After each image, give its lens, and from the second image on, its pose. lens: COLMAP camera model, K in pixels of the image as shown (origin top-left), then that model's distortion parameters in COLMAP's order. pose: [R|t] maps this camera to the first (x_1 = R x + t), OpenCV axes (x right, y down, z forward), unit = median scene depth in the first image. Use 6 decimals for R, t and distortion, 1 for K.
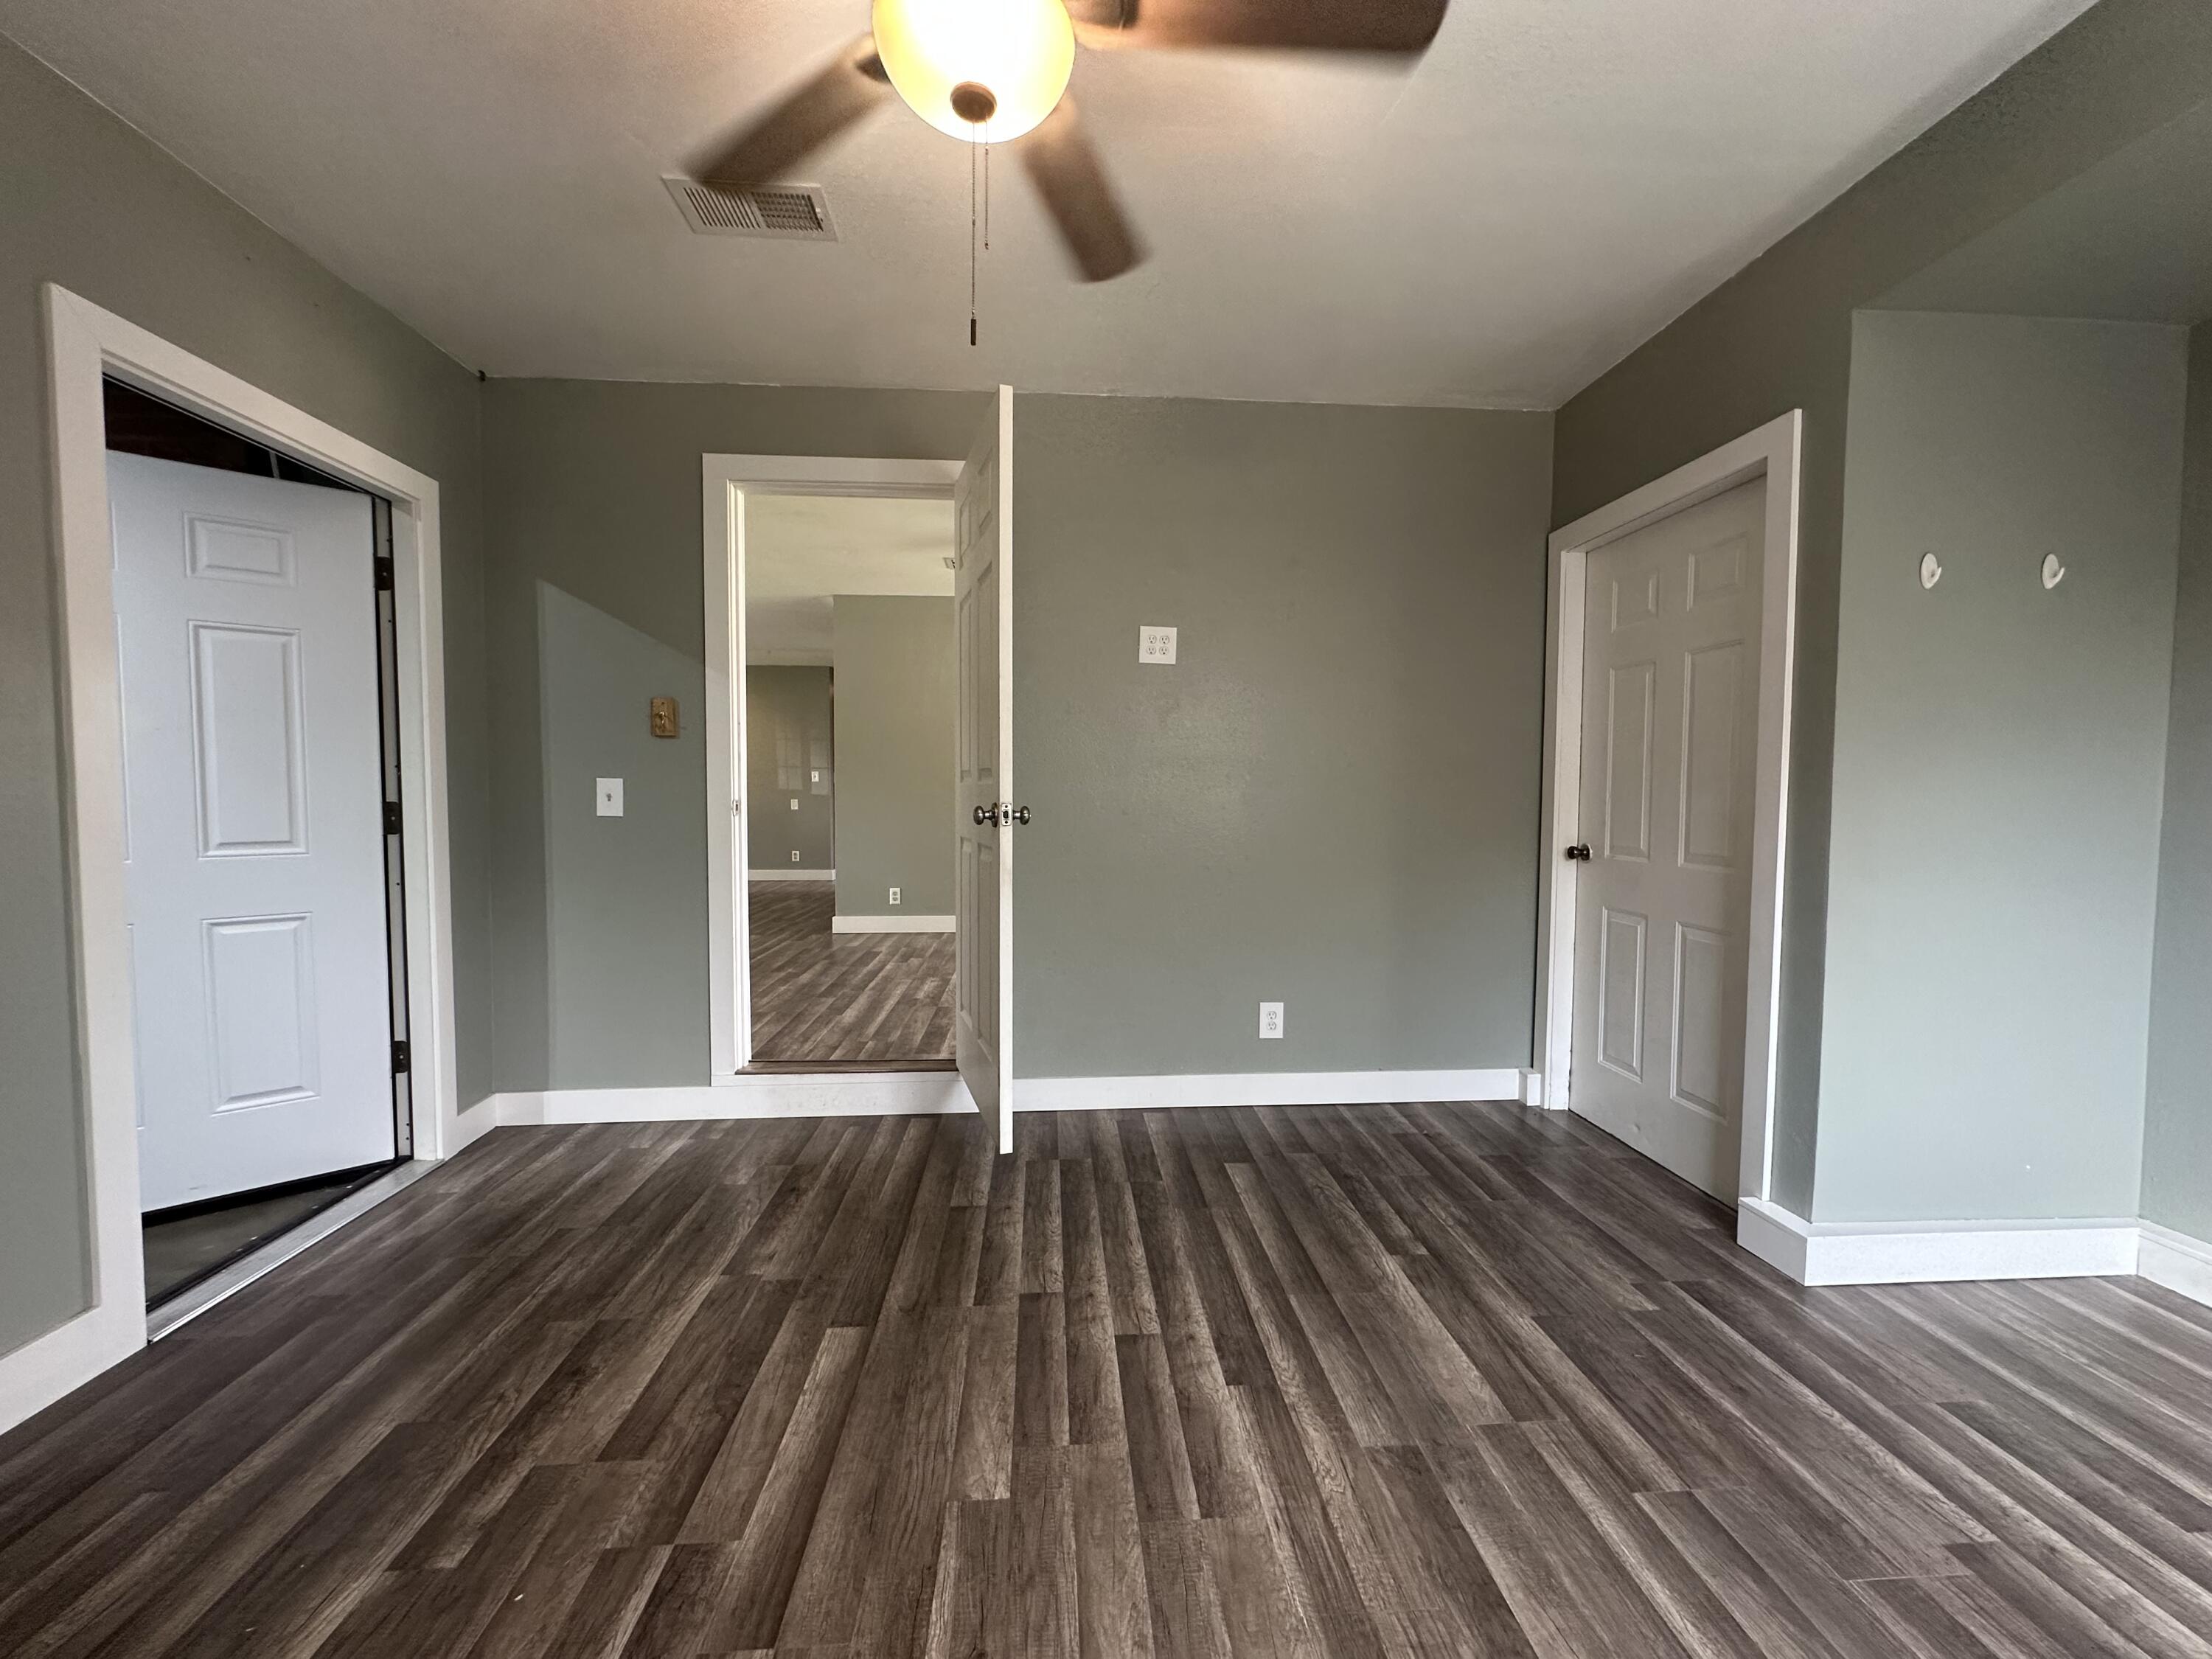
lens RADIAL K [[883.5, 0, 1102.5], [0, 883.5, 826.9], [0, 0, 1]] dist [-0.003232, 0.001102]
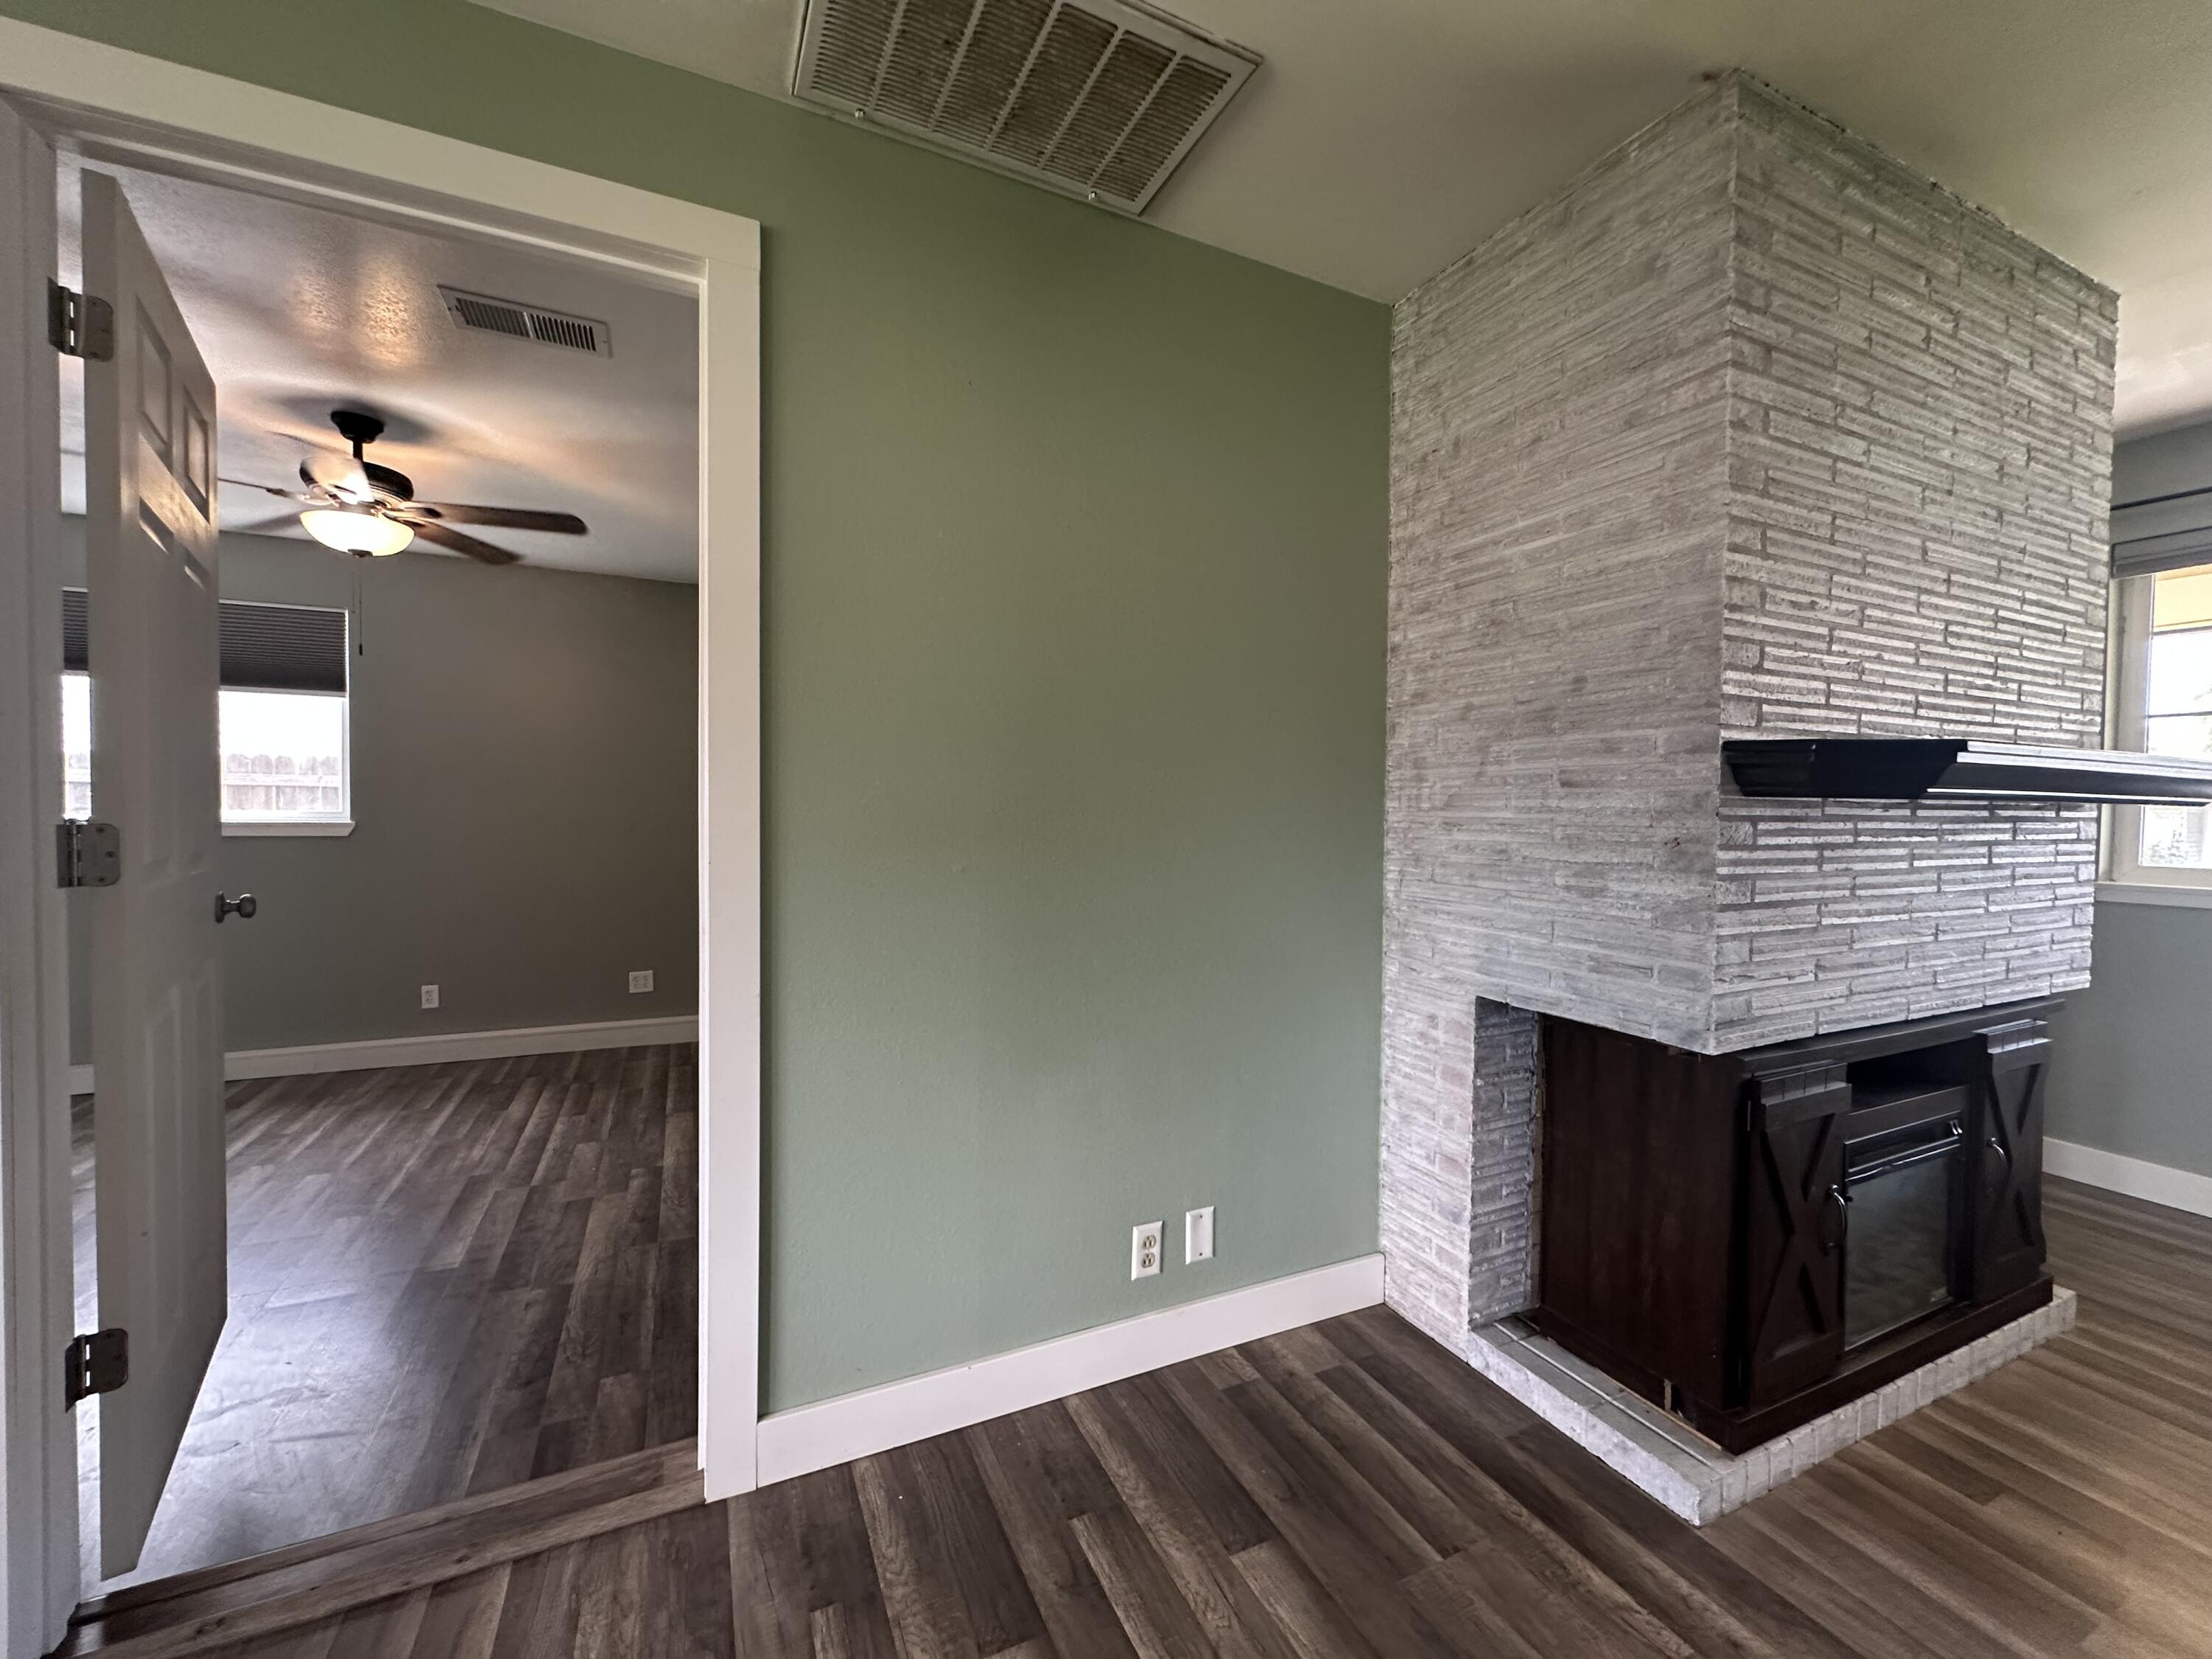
lens RADIAL K [[883.5, 0, 1105.0], [0, 883.5, 827.5], [0, 0, 1]] dist [-0.003232, 0.001102]
pose [[-0.929793, -0.007327, -0.368009, -0.640974], [-0.031533, 0.997712, 0.059807, -0.176359], [0.366729, 0.067213, -0.927897, 2.254351]]
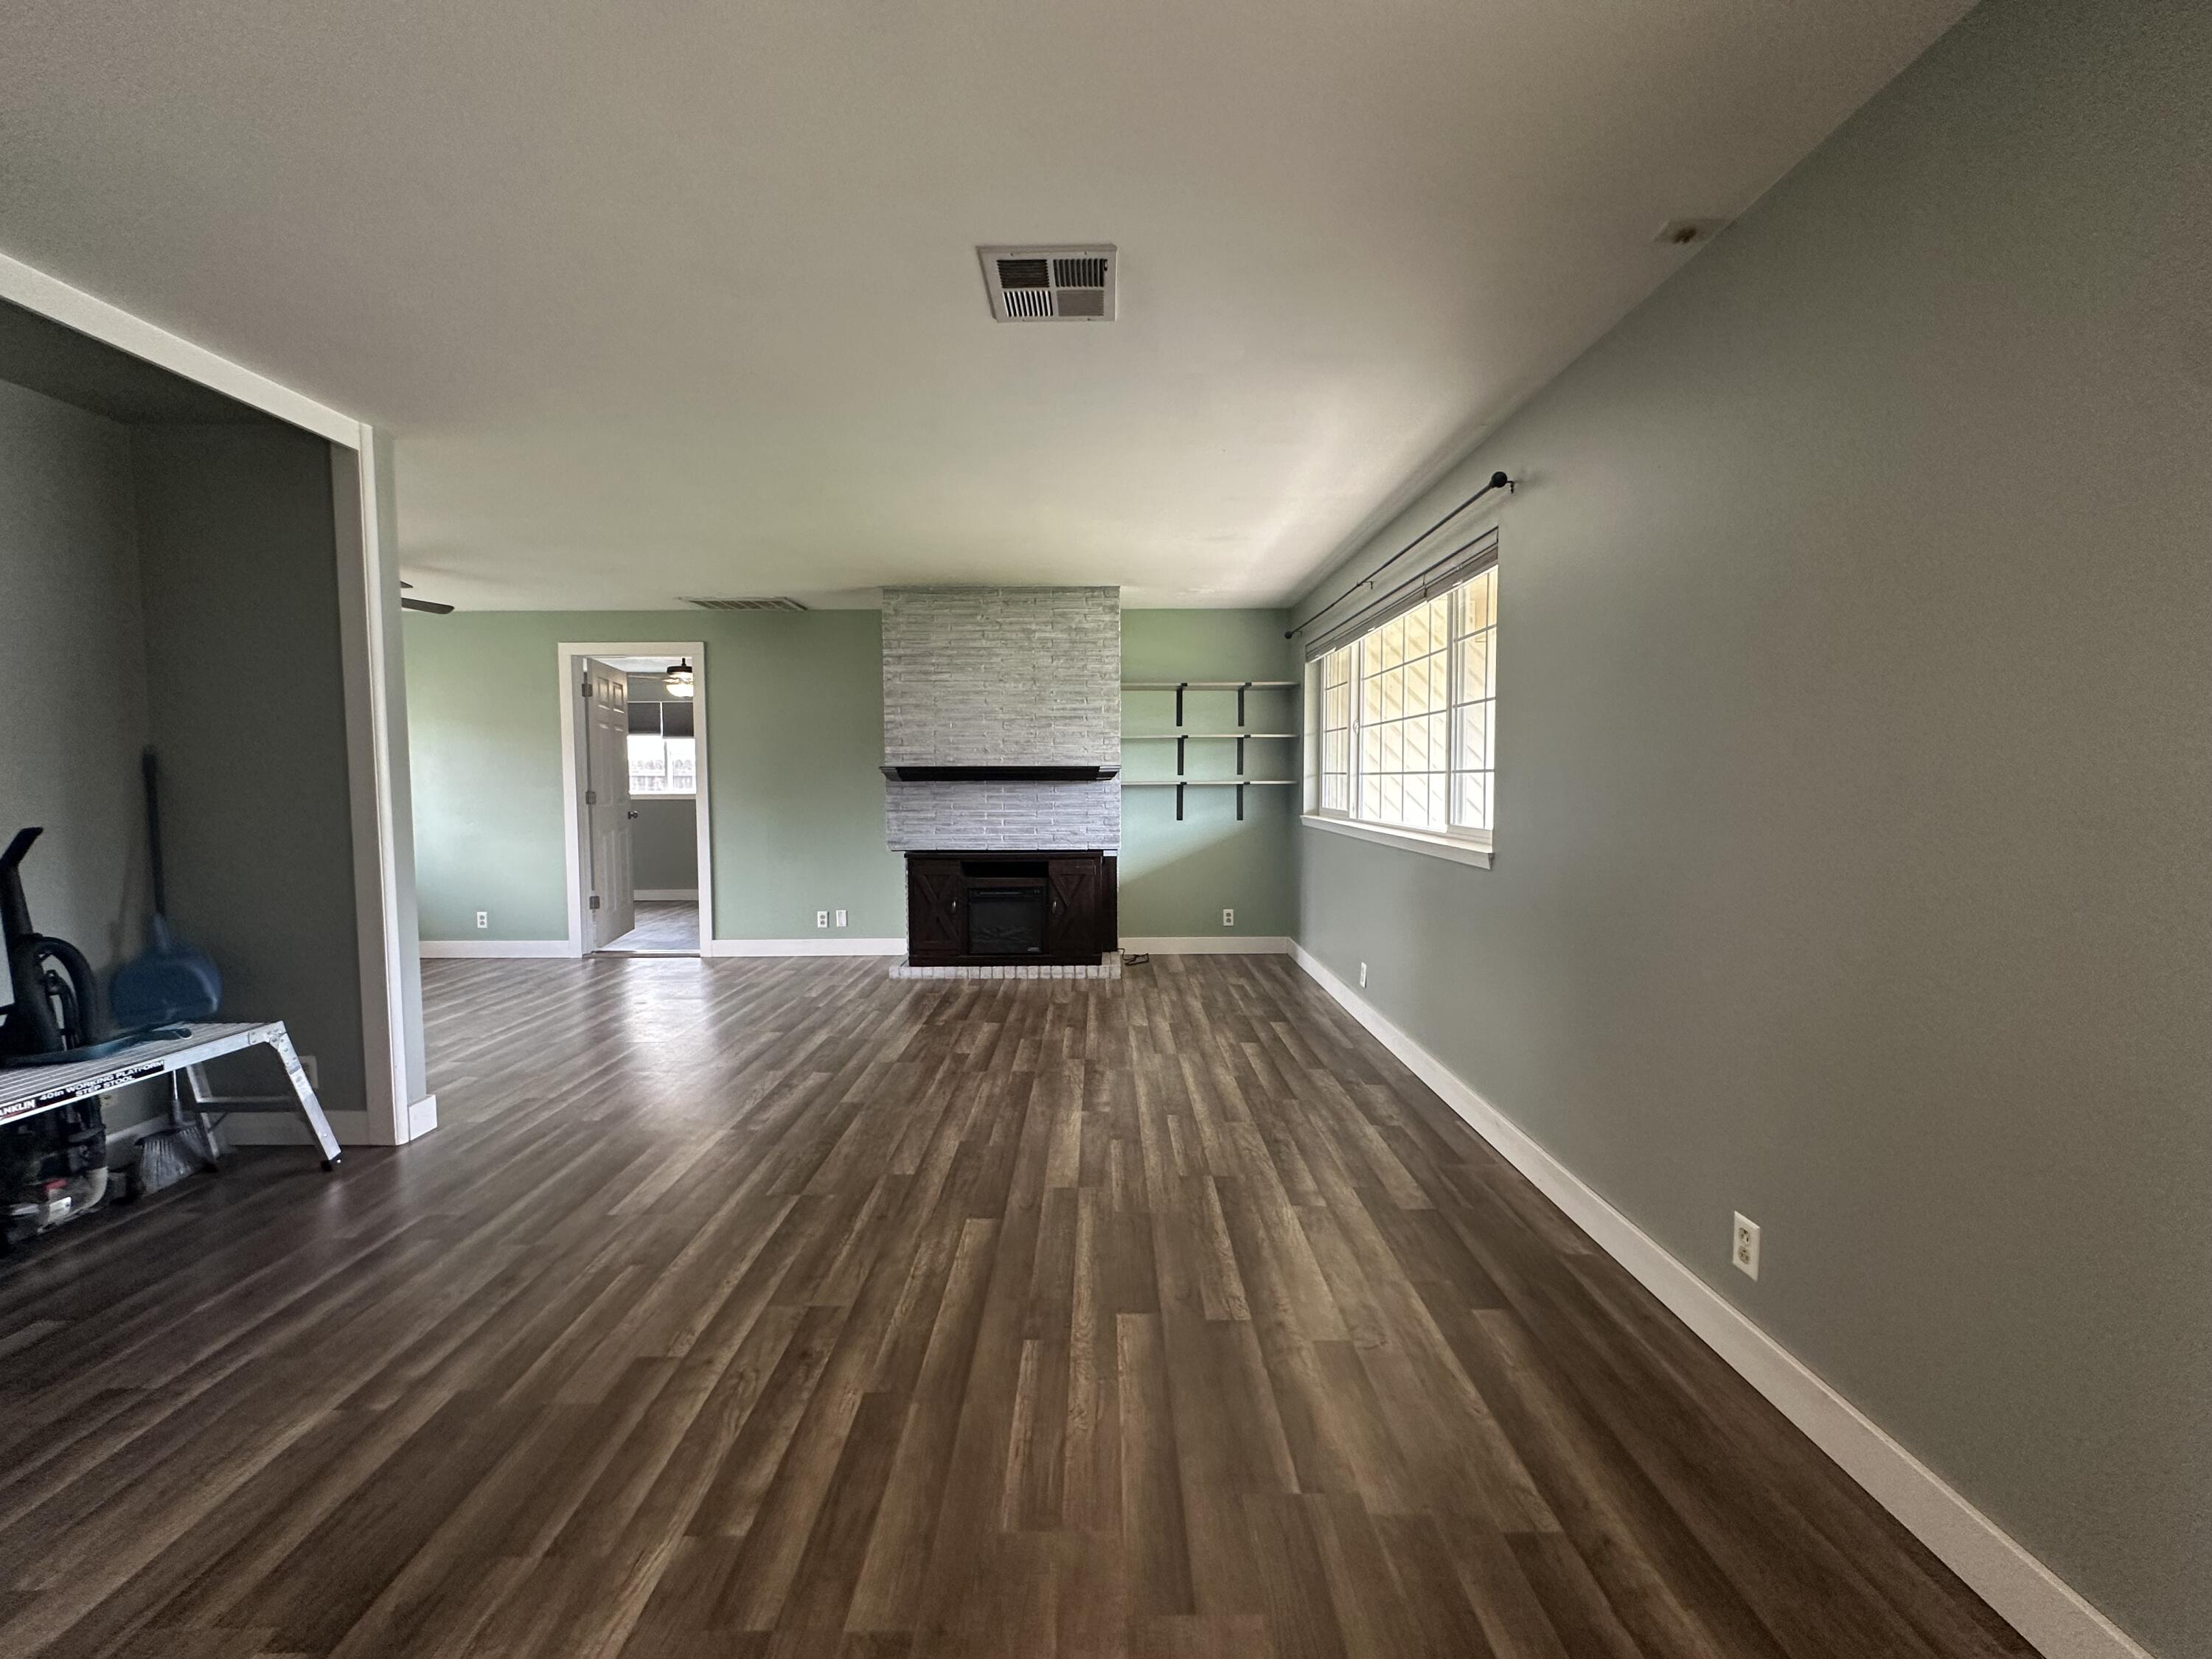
lens RADIAL K [[883.5, 0, 1105.2], [0, 883.5, 825.2], [0, 0, 1]] dist [-0.003232, 0.001102]
pose [[-0.998375, -0.004553, 0.056808, -2.075476], [0.000878, 0.995456, 0.095217, -0.286290], [-0.056984, 0.095112, -0.993834, 4.250331]]
